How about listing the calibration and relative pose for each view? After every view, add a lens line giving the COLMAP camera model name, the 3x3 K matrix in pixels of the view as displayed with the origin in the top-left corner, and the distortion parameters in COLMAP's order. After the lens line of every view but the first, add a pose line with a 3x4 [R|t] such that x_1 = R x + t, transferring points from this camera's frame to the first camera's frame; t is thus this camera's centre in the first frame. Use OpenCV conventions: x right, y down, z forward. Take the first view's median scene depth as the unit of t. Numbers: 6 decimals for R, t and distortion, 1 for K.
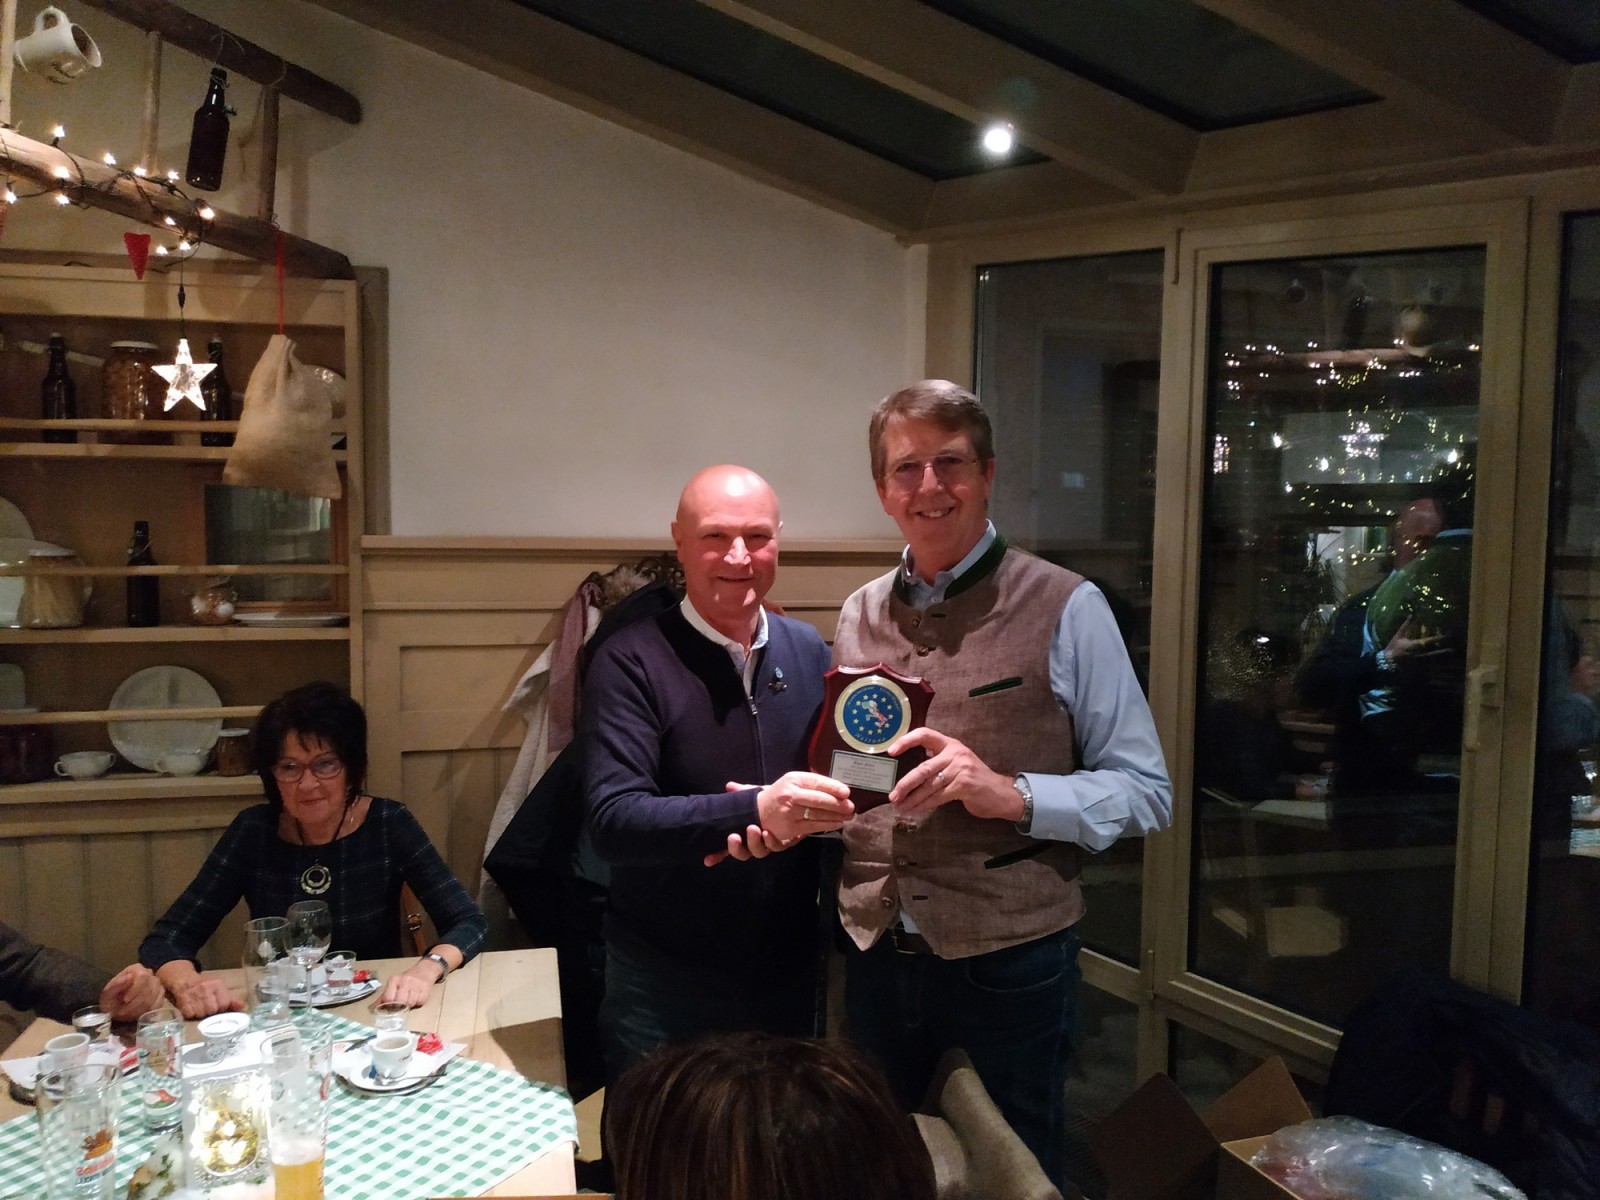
lens RADIAL K [[1183.5, 0, 803.4], [0, 1183.5, 609.7], [0, 0, 1]] dist [-0.005164, -0.011416]
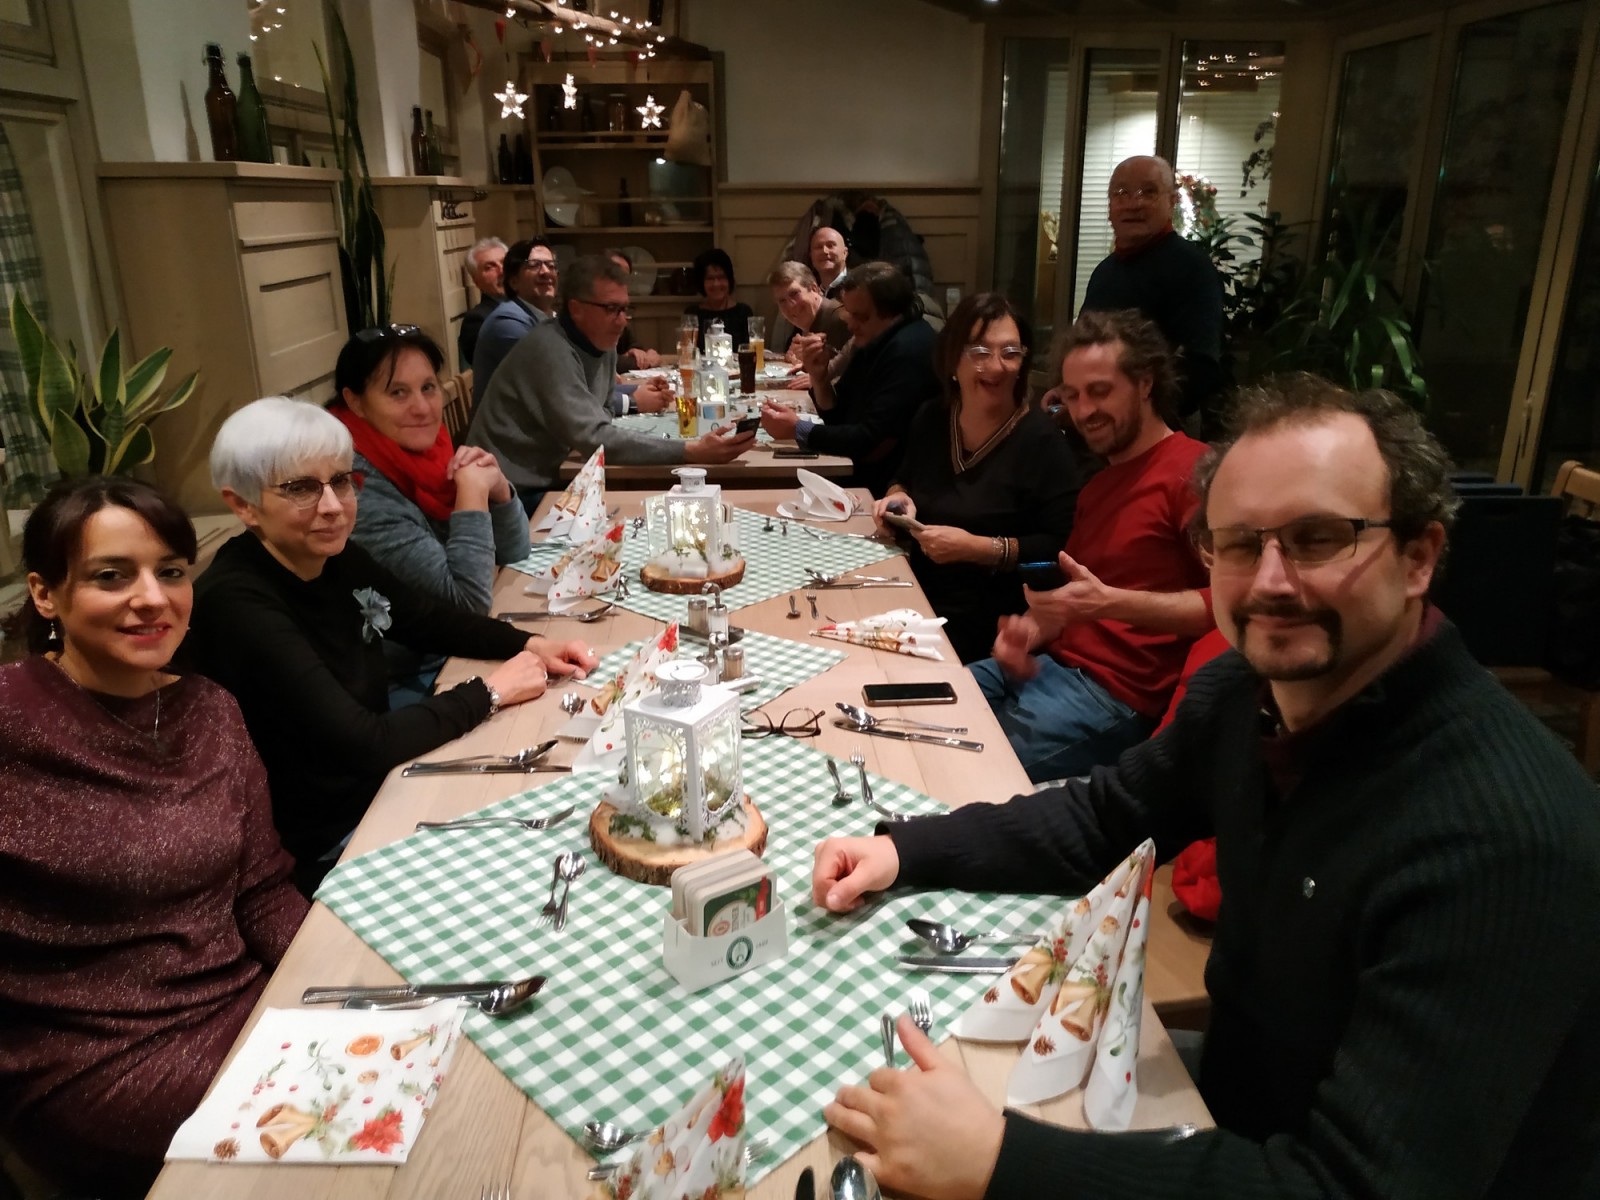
lens RADIAL K [[1173.4, 0, 809.8], [0, 1173.4, 611.1], [0, 0, 1]] dist [0.010609, -0.025518]
pose [[0.985414, 0.042967, -0.164663, 0.208919], [0.002175, 0.964342, 0.264650, 0.134979], [0.170163, -0.261148, 0.950182, -1.347670]]
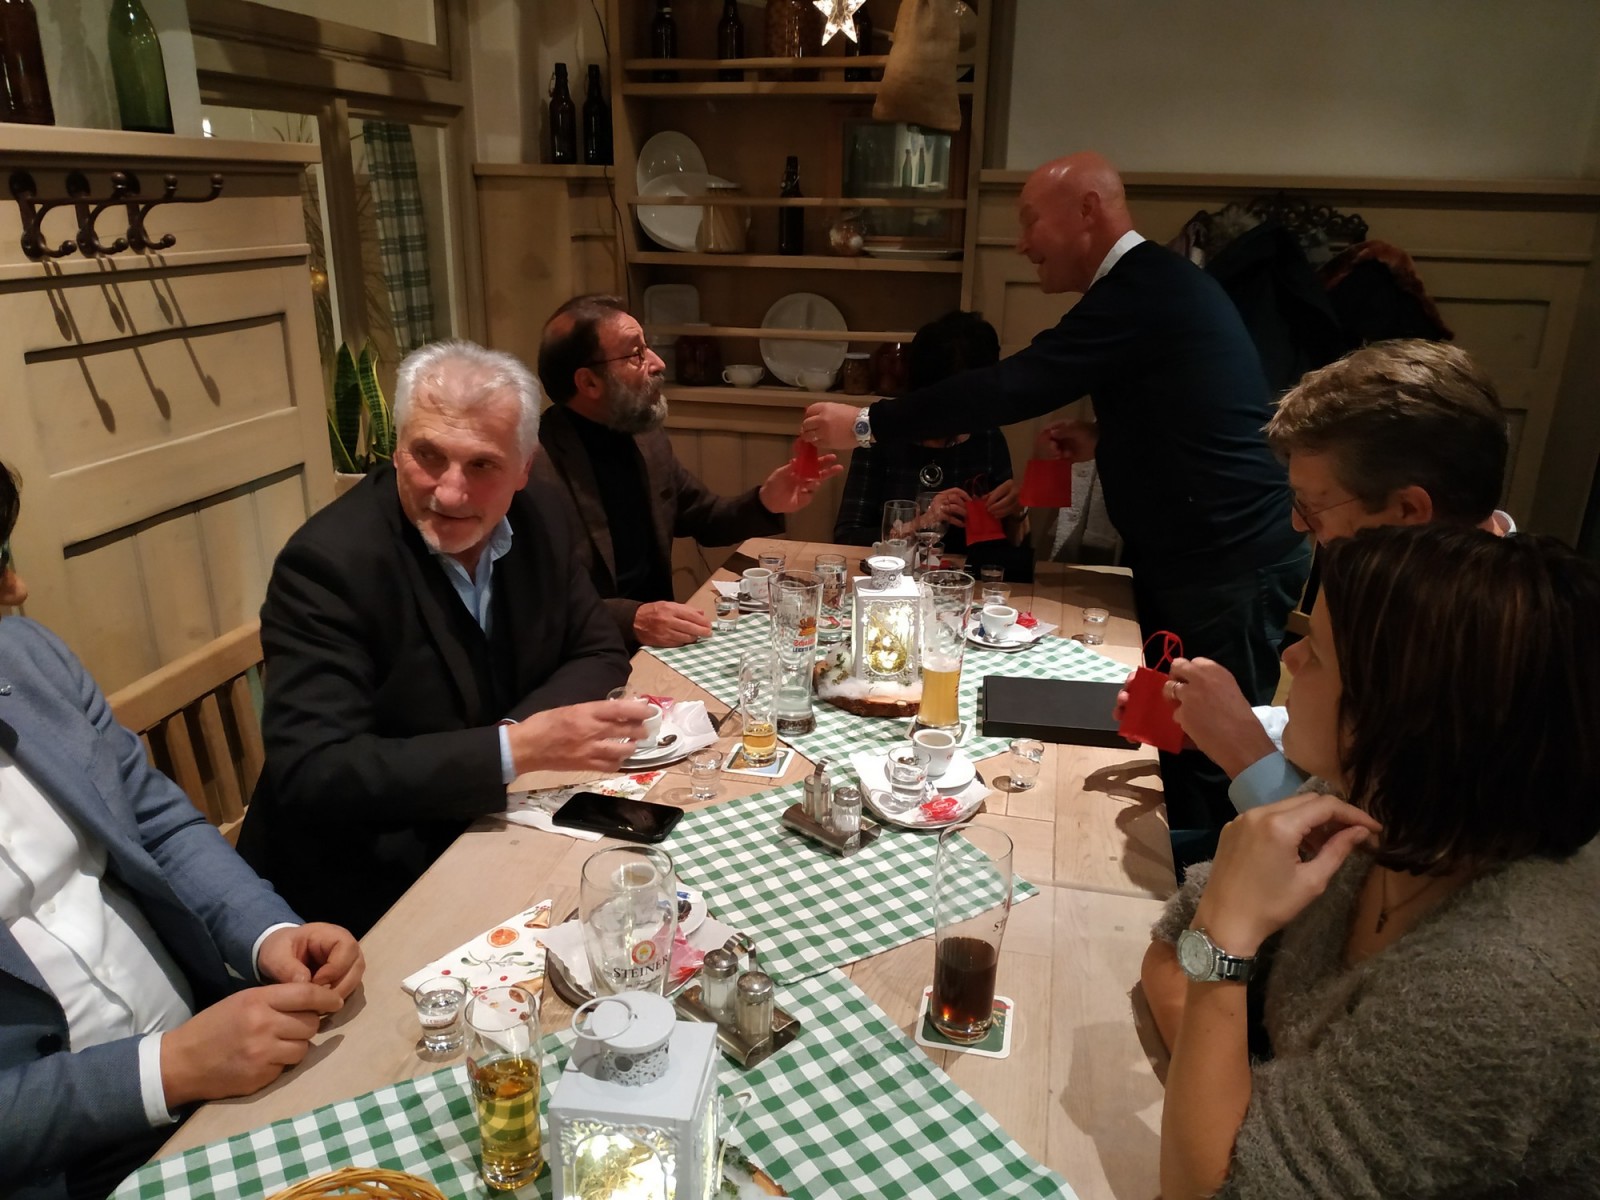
lens RADIAL K [[1173.4, 0, 809.8], [0, 1173.4, 611.1], [0, 0, 1]] dist [0.010609, -0.025518]
pose [[0.901768, 0.151593, -0.404765, -0.028752], [-0.038468, 0.960909, 0.274178, 0.034310], [0.430506, -0.231674, 0.872348, -0.070212]]
